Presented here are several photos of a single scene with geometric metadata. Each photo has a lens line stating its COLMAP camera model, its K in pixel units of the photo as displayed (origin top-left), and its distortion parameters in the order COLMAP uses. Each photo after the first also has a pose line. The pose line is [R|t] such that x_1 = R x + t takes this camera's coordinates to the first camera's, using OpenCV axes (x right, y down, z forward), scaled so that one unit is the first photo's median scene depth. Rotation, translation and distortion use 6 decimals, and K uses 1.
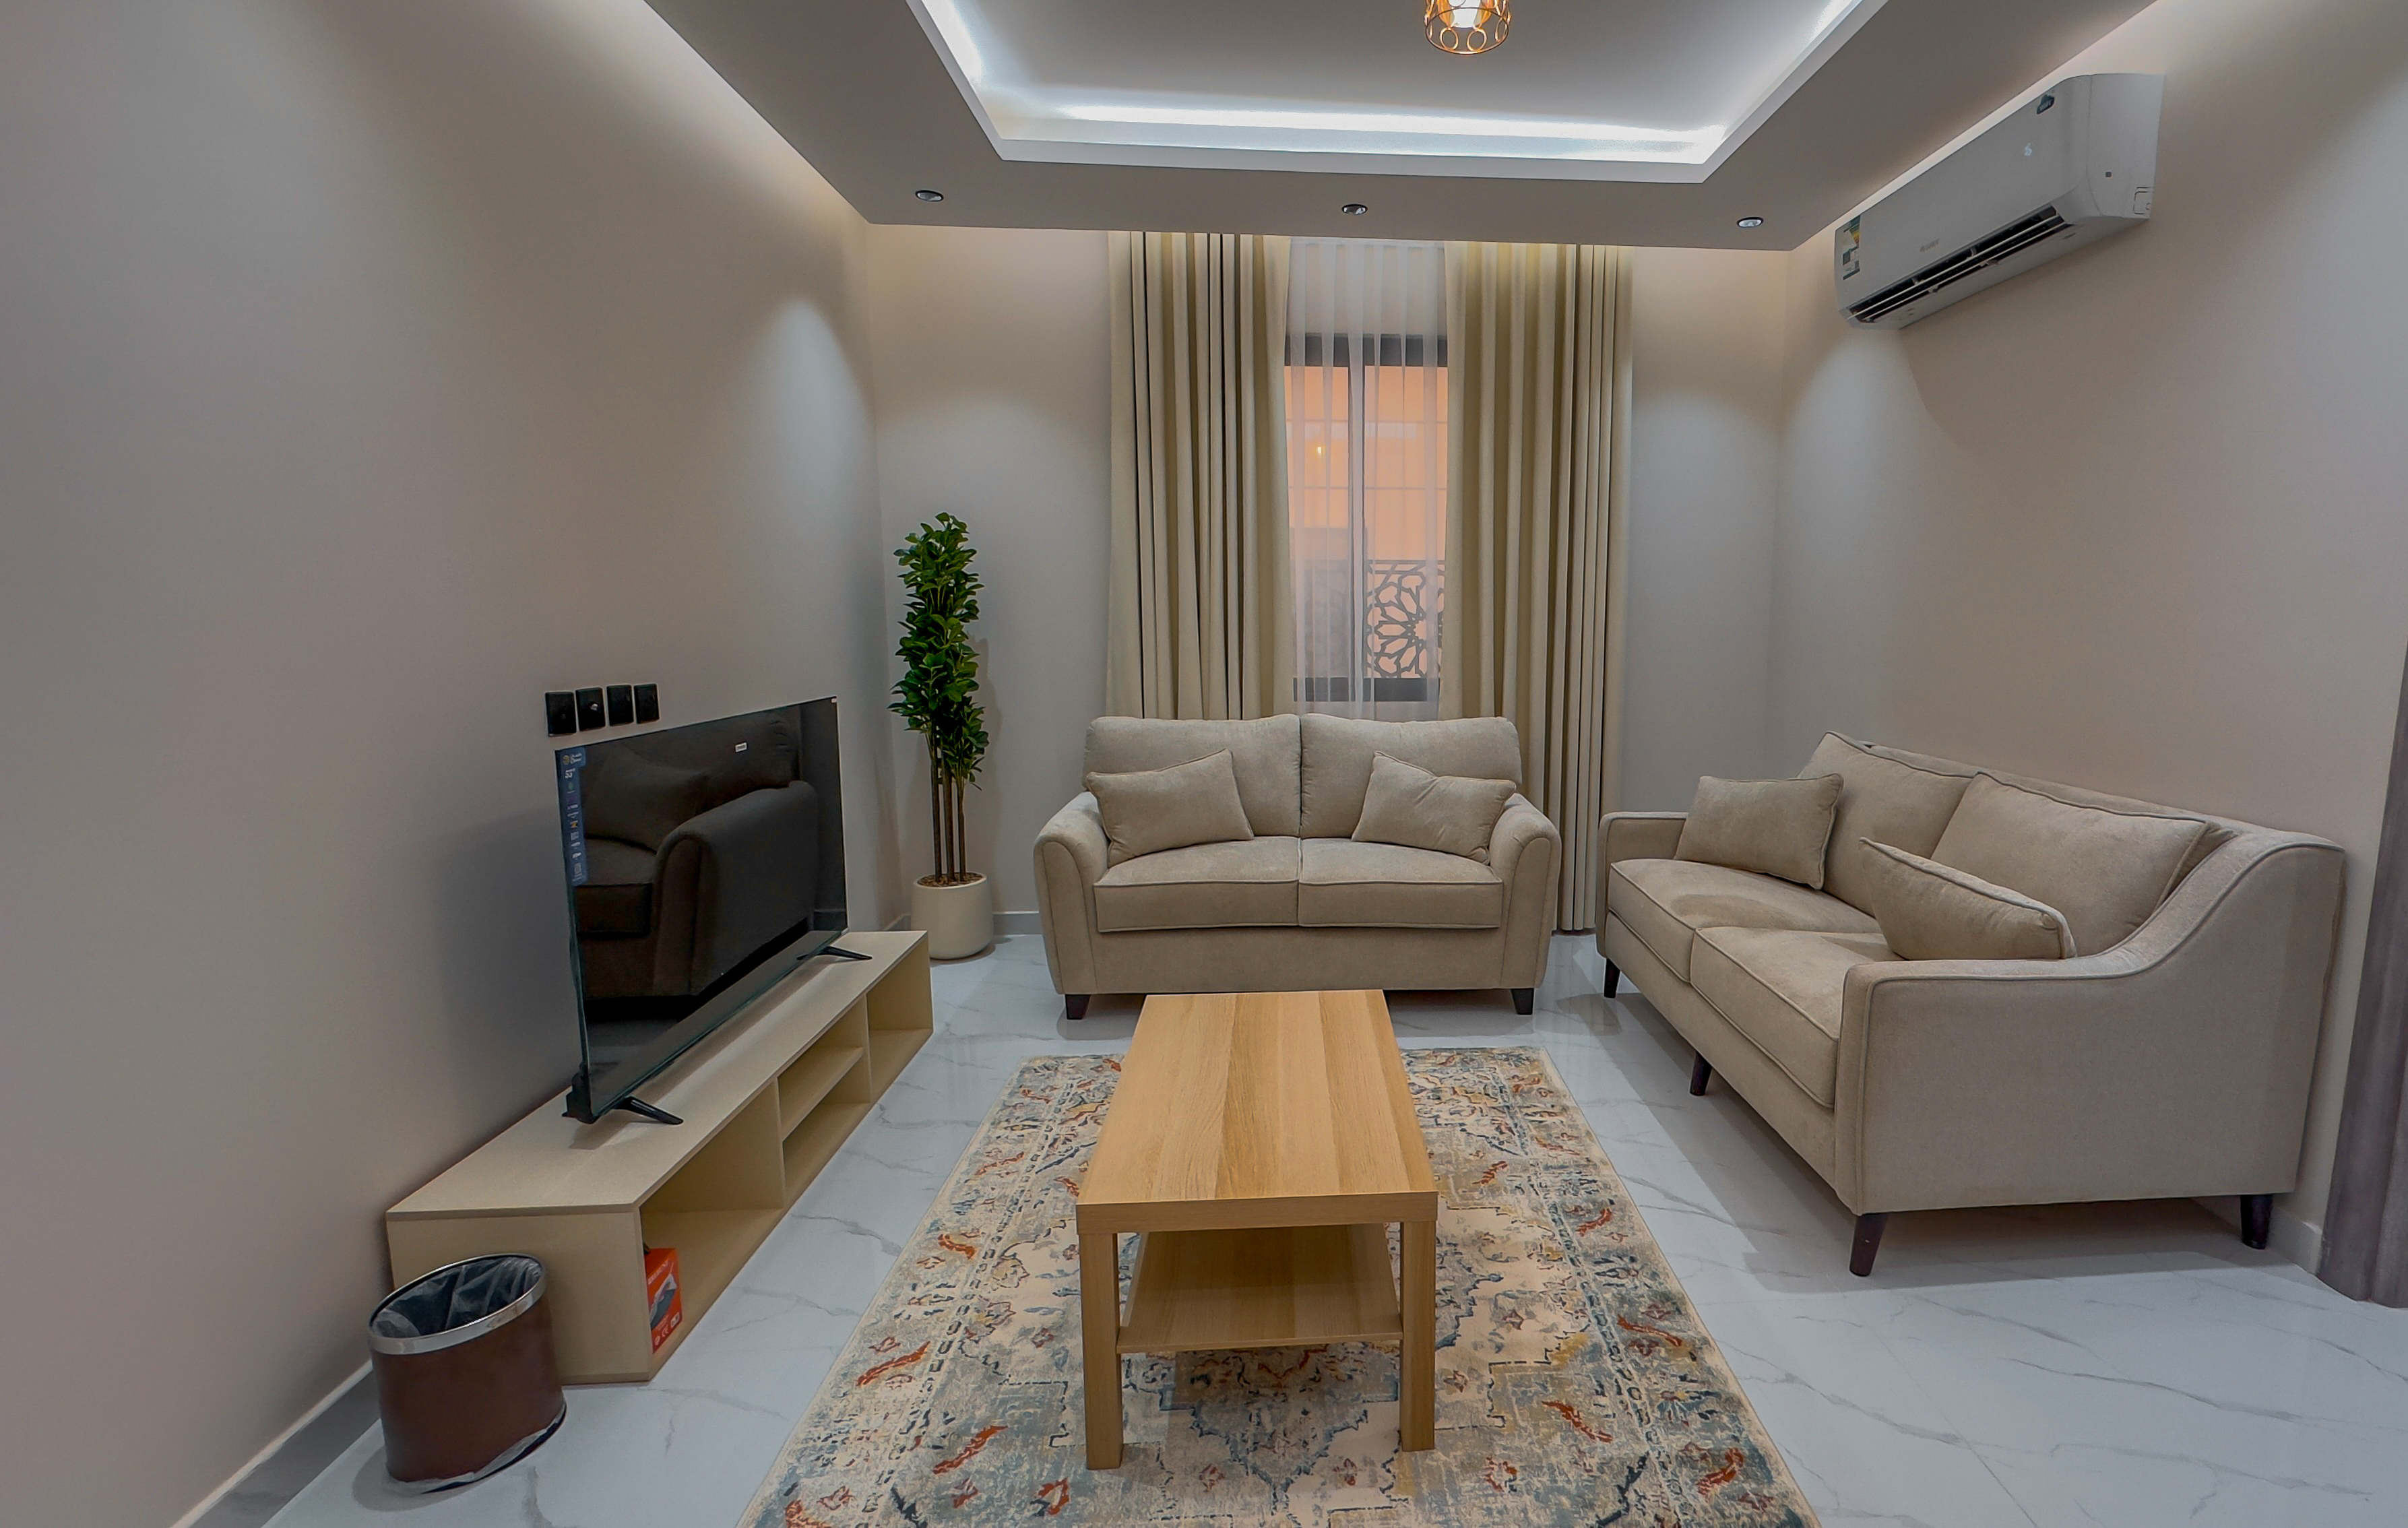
lens RADIAL K [[1095.1, 0, 1359.8], [0, 1095.1, 763.1], [0, 0, 1]] dist [0.000100, 0.000018]
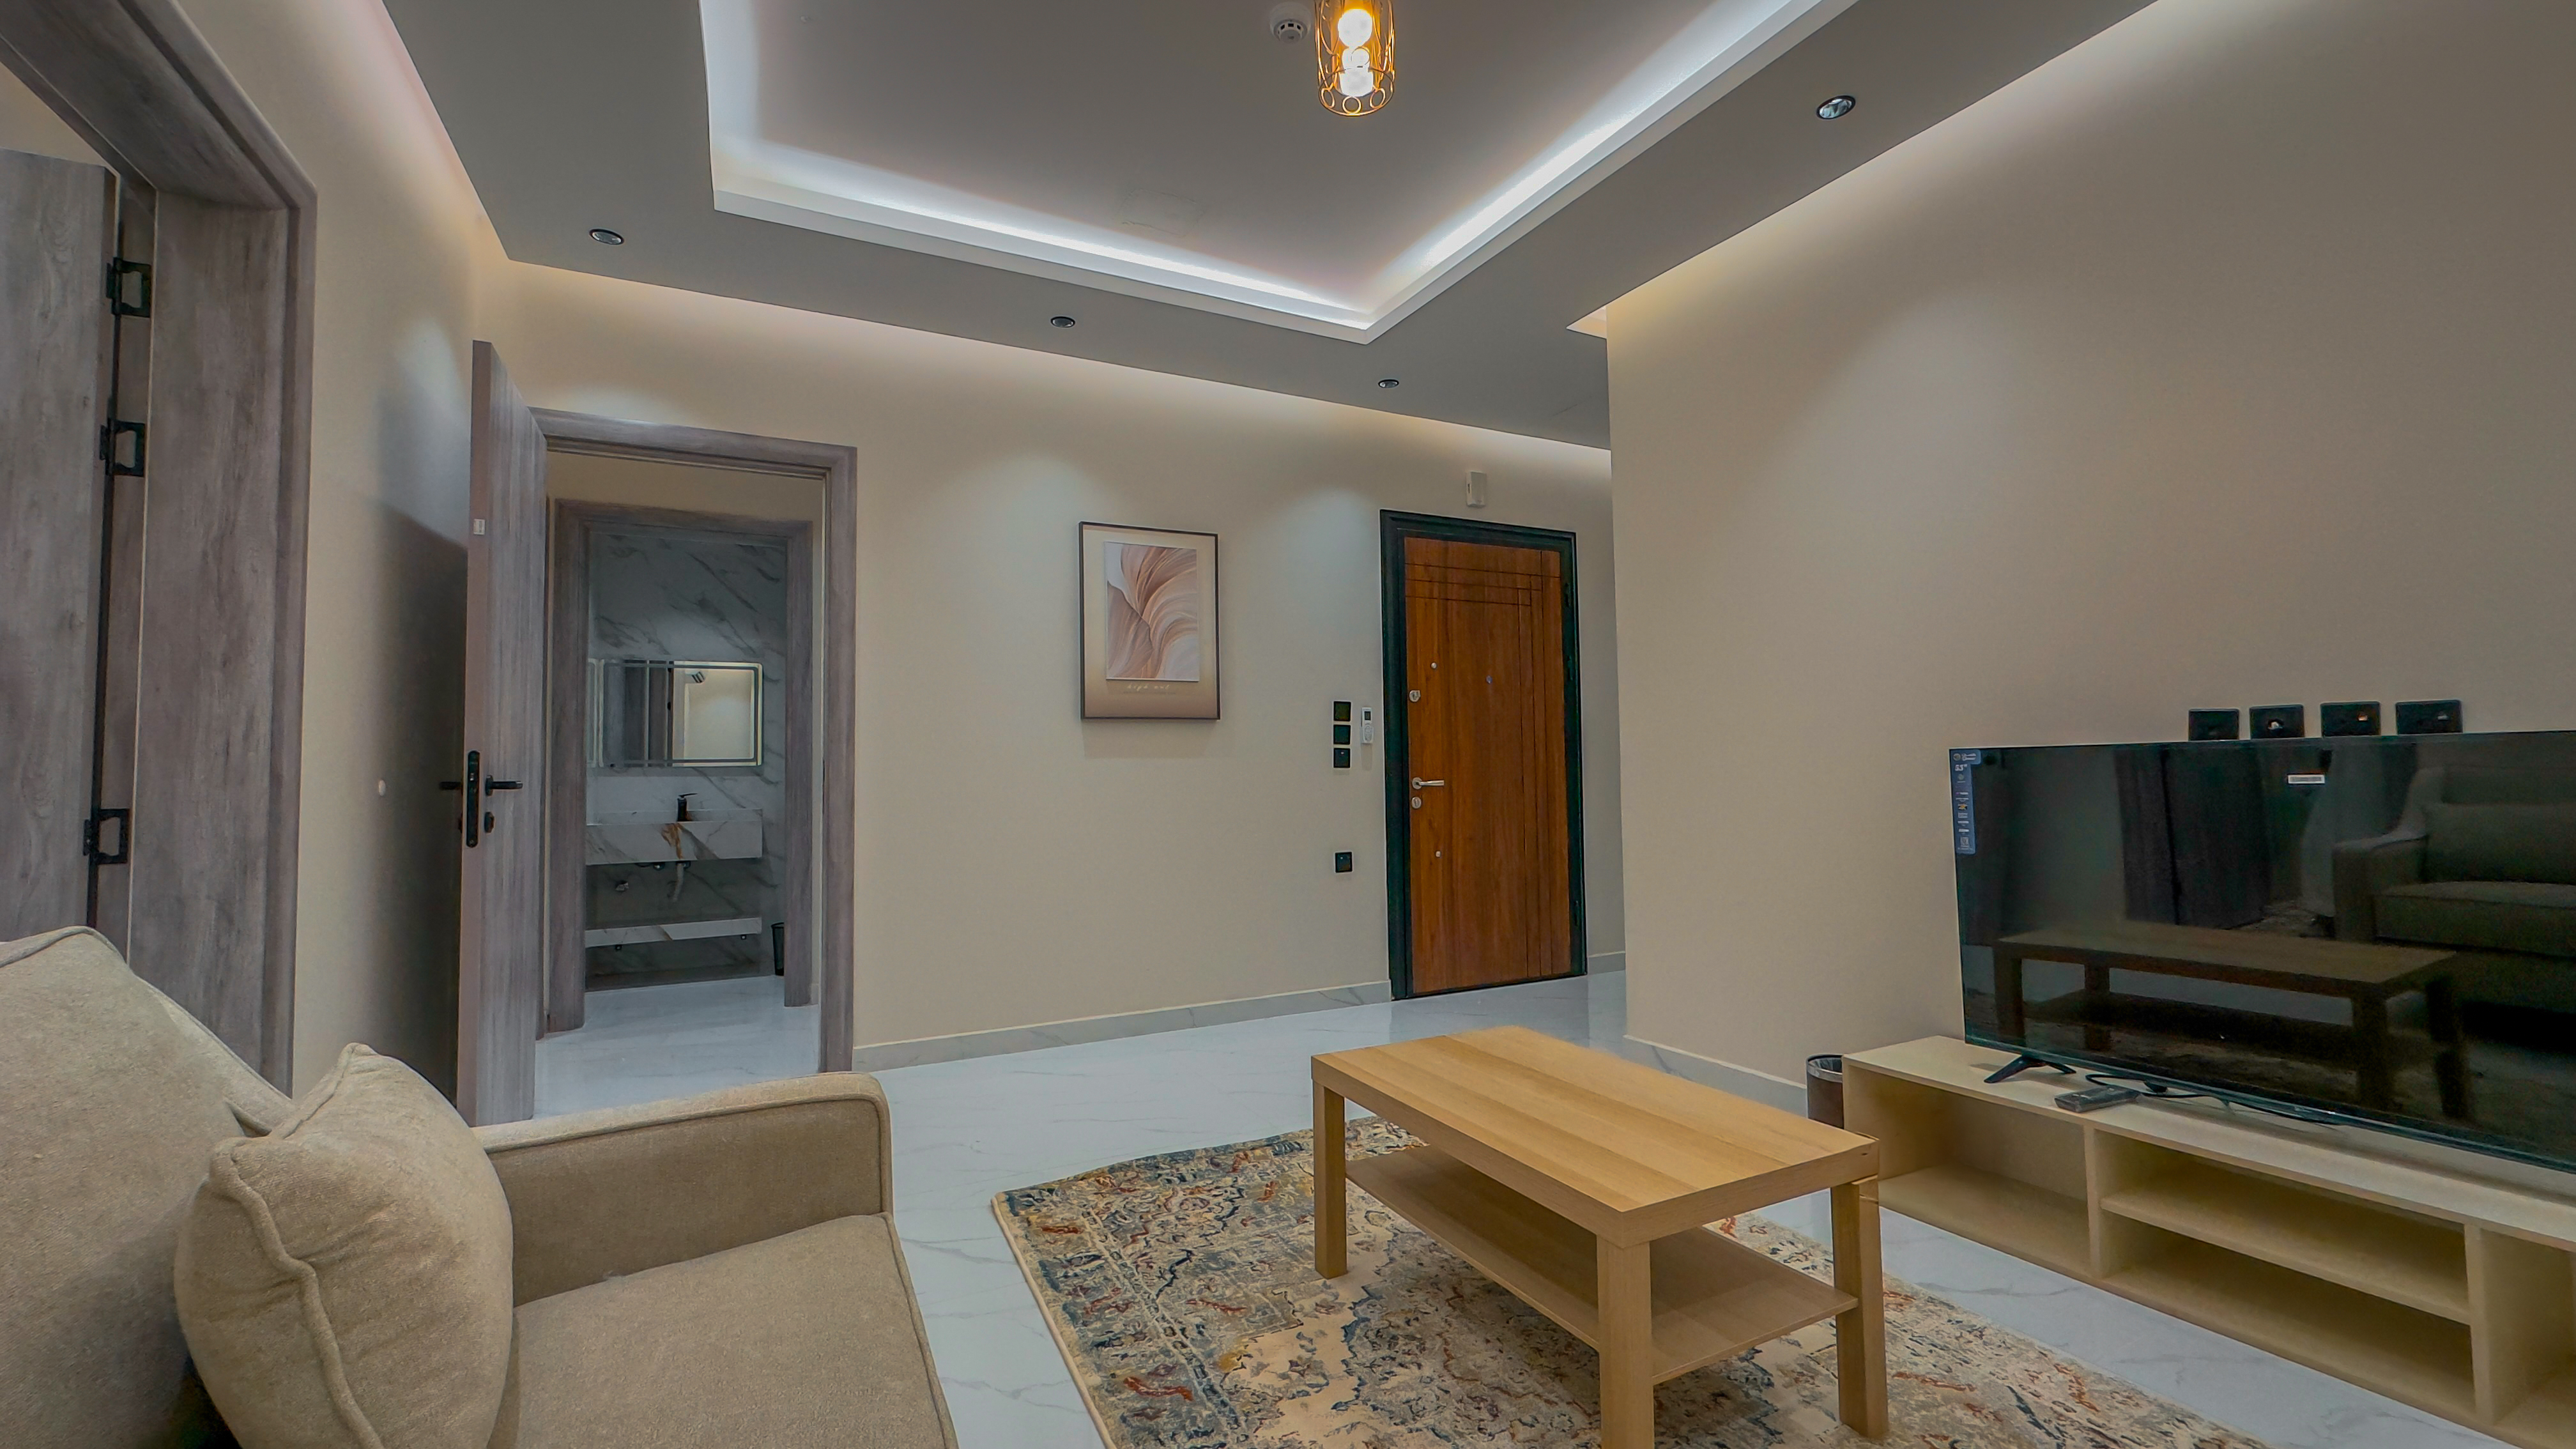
lens RADIAL K [[1032.4, 0, 1290.1], [0, 1032.4, 730.4], [0, 0, 1]] dist [-0.002167, -0.000026]
pose [[-0.923921, -0.005239, -0.382547, 0.501852], [-0.041001, 0.995503, 0.085393, -0.107146], [0.380379, 0.094581, -0.919982, 1.811588]]
